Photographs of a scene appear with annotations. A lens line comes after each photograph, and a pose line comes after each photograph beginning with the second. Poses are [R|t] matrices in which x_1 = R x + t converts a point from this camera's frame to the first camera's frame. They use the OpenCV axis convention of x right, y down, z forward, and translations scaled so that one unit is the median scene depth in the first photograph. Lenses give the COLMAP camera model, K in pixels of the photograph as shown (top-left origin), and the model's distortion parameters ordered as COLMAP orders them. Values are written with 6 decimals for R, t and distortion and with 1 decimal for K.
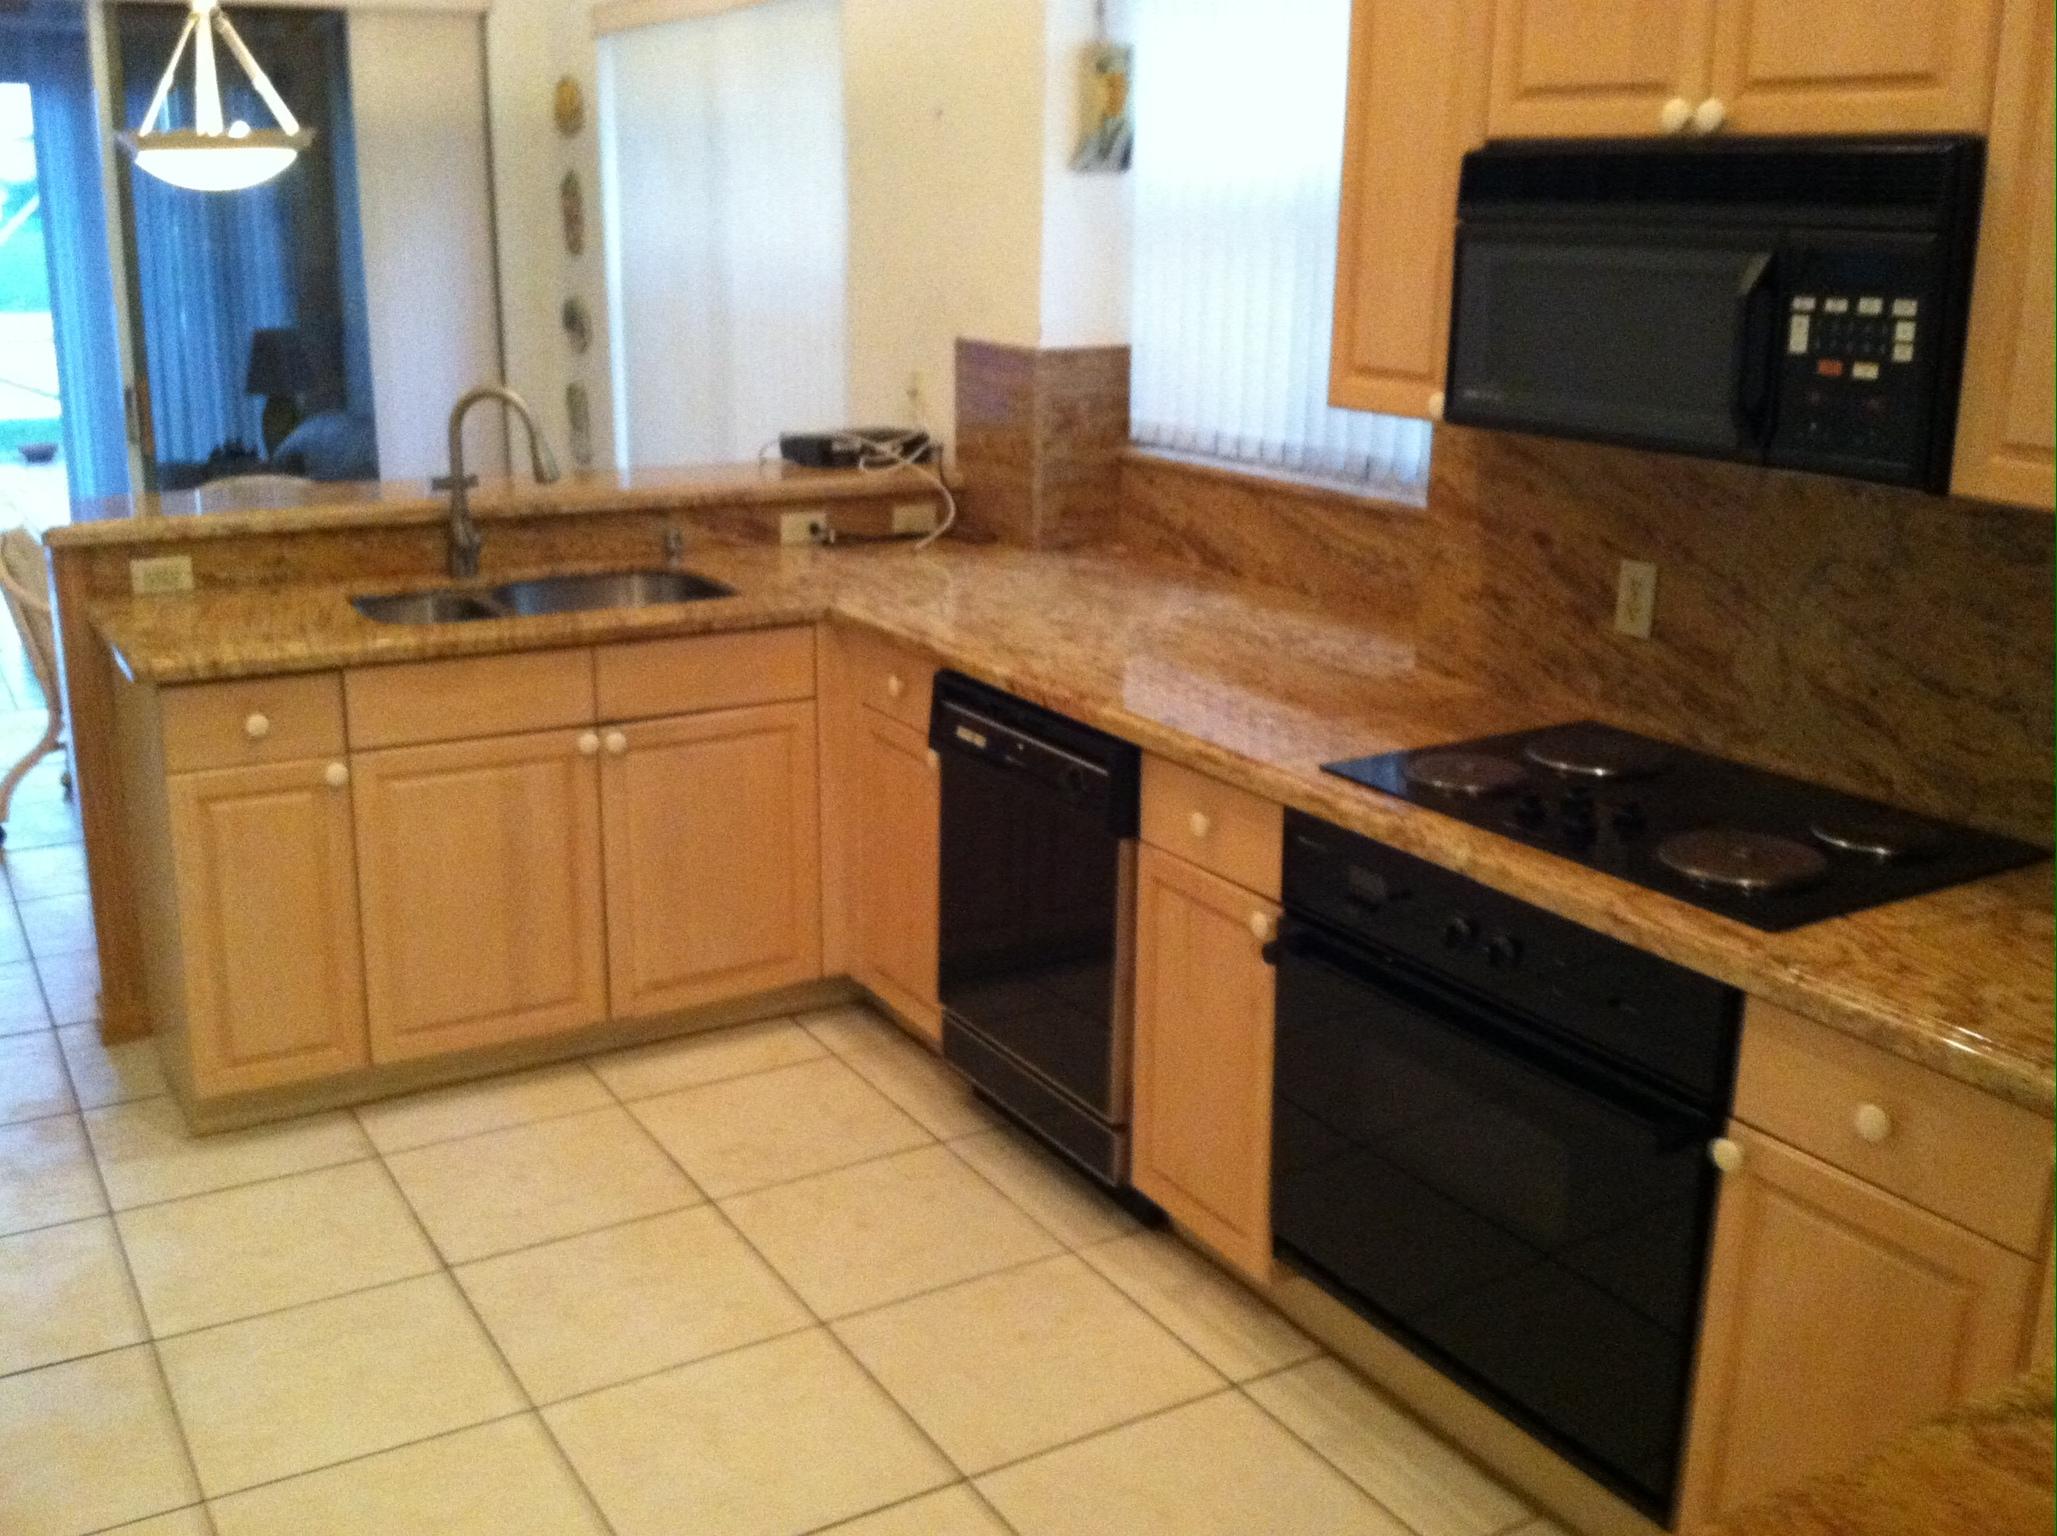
lens RADIAL K [[2037.6, 0, 1031.7], [0, 2037.6, 662.8], [0, 0, 1]] dist [0.127723, -0.372625]
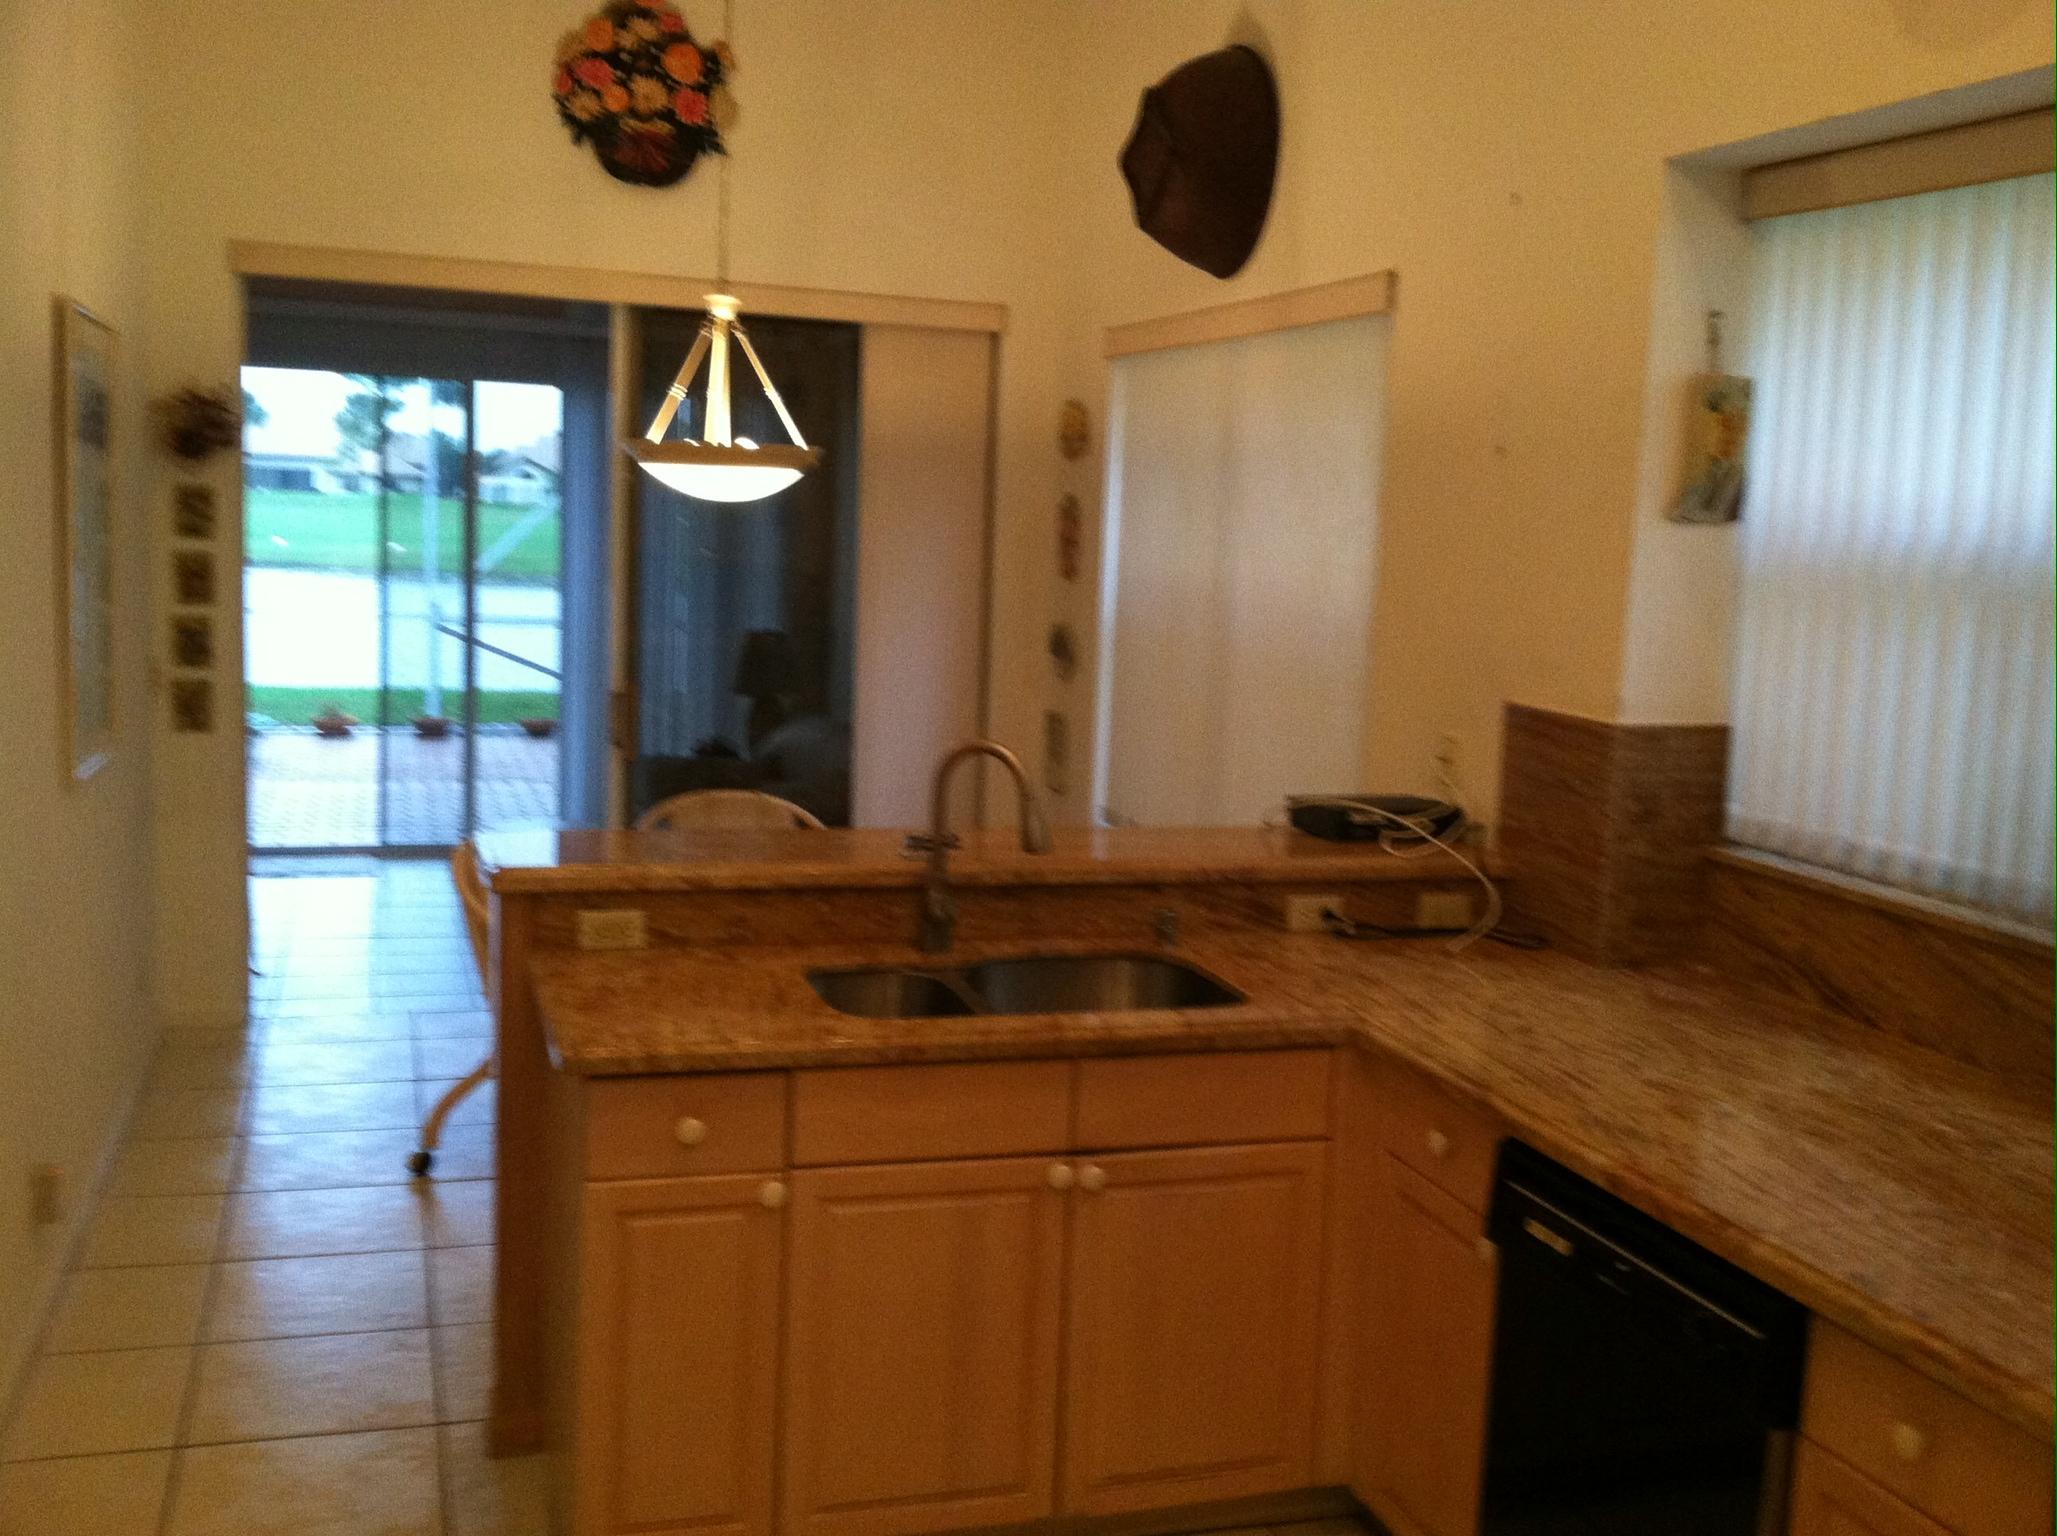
lens RADIAL K [[2037.6, 0, 1031.7], [0, 2037.6, 662.8], [0, 0, 1]] dist [0.127723, -0.372625]
pose [[0.974751, 0.050822, -0.217434, -0.053566], [-0.082572, 0.986769, -0.139528, -0.046209], [0.207466, 0.153959, 0.966051, 0.149678]]
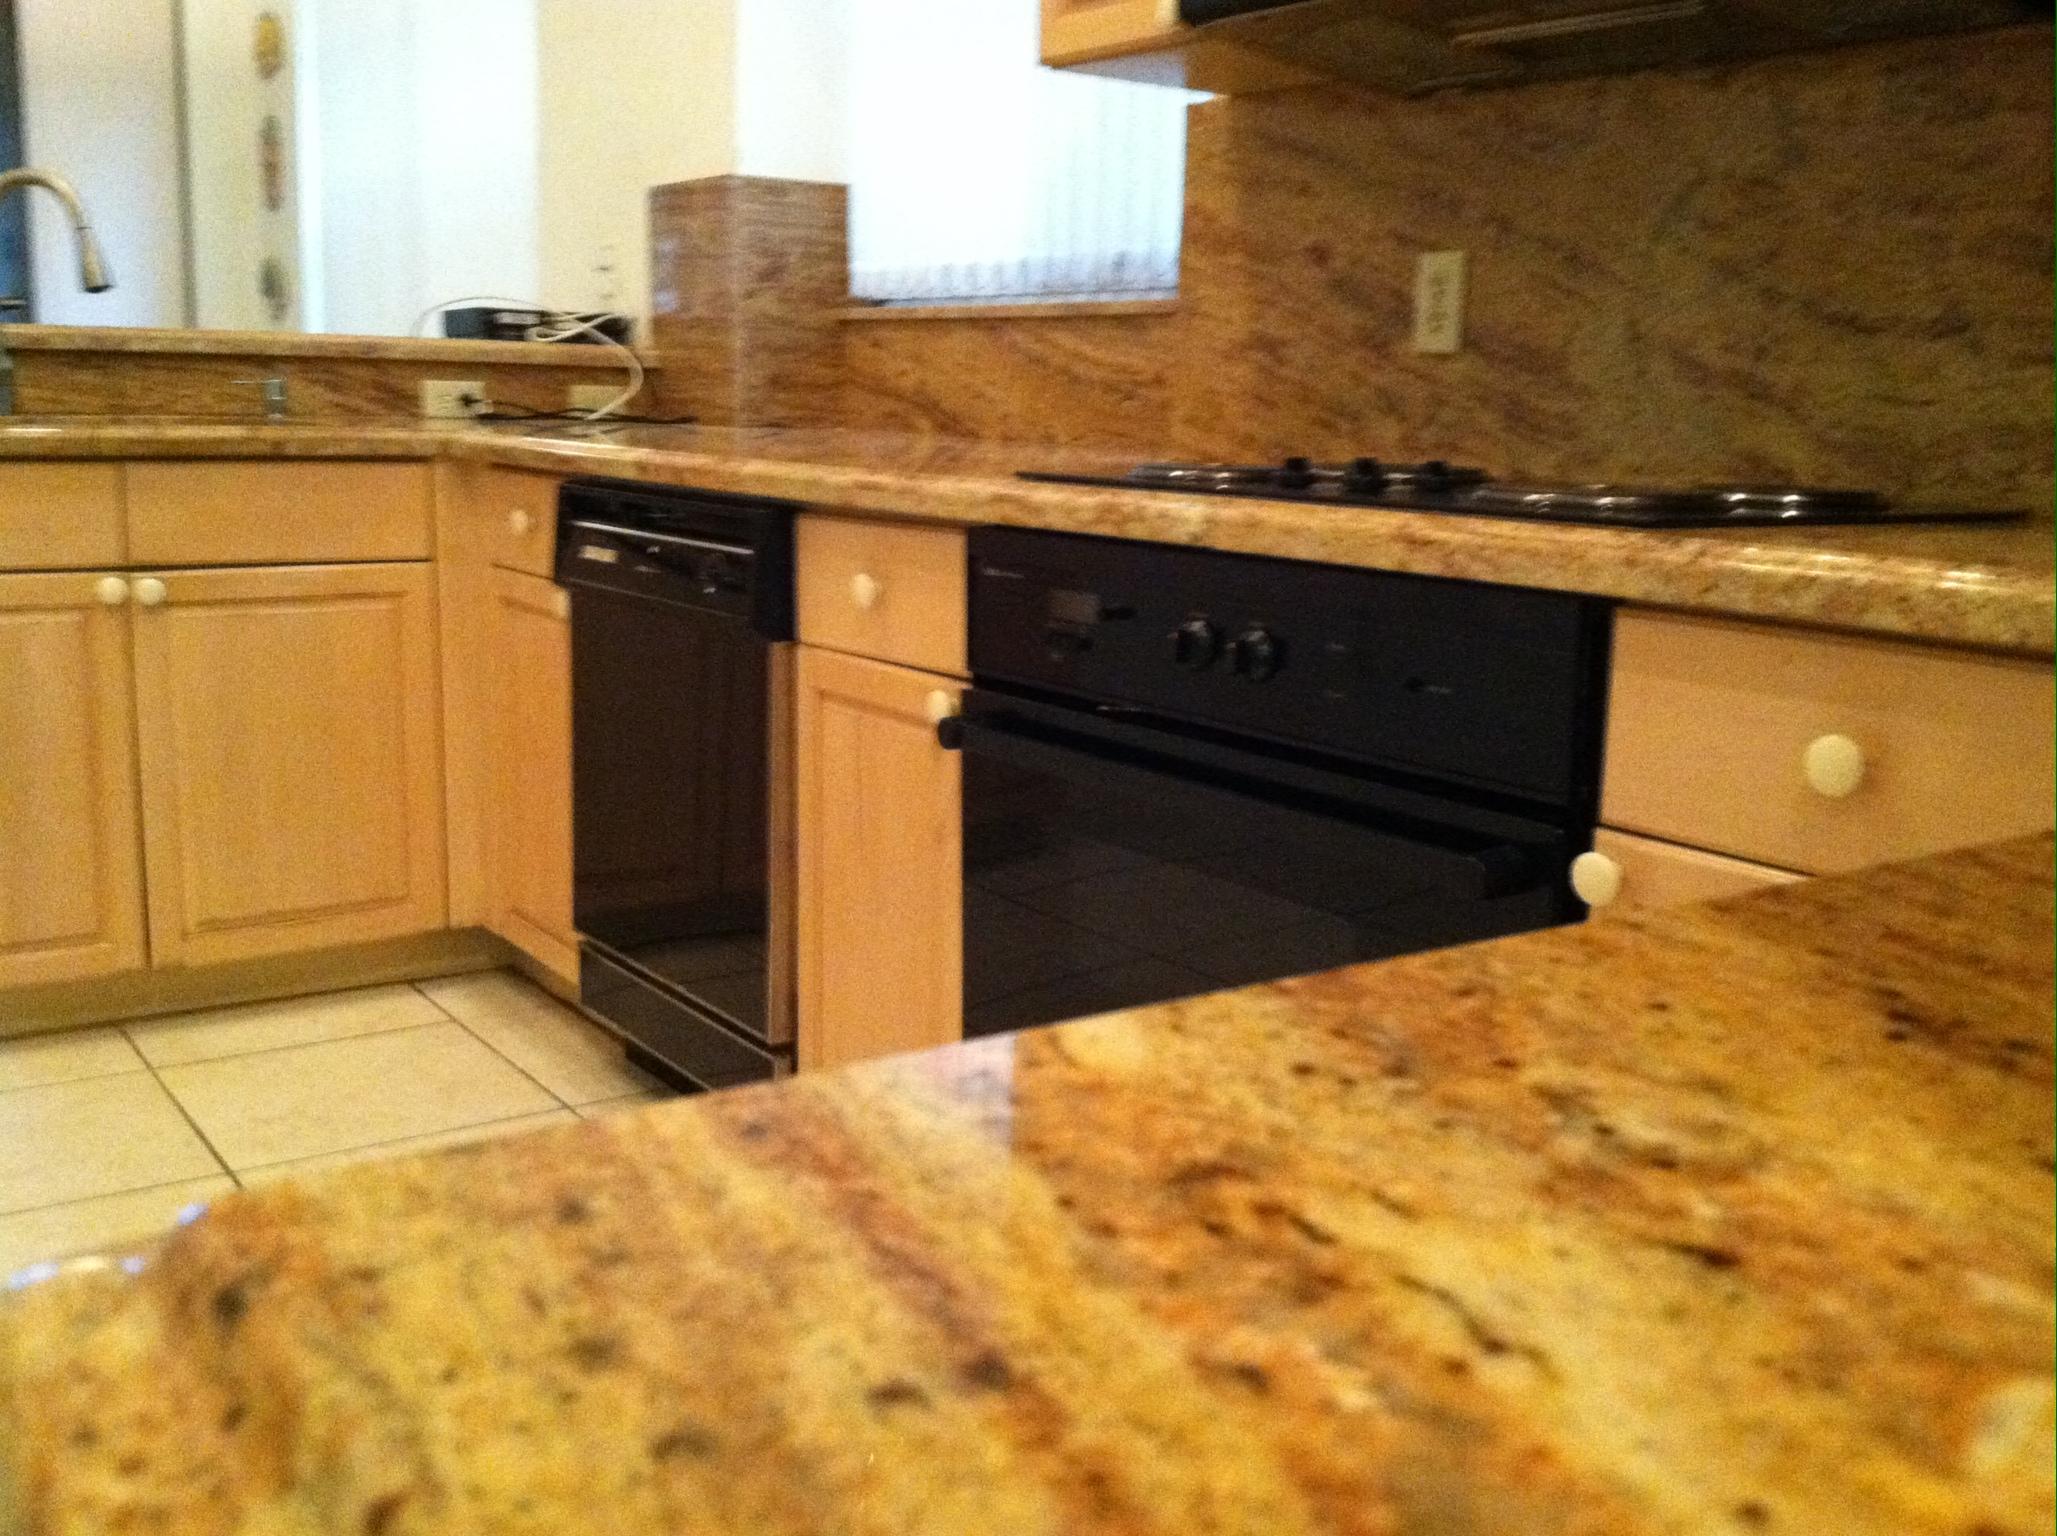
lens RADIAL K [[2025.8, 0, 995.7], [0, 2025.8, 624.3], [0, 0, 1]] dist [0.102469, -0.309836]
pose [[0.997979, -0.004107, 0.063414, 0.061270], [0.009859, 0.995832, -0.090671, 0.115564], [-0.062777, 0.091113, 0.993860, 0.203735]]
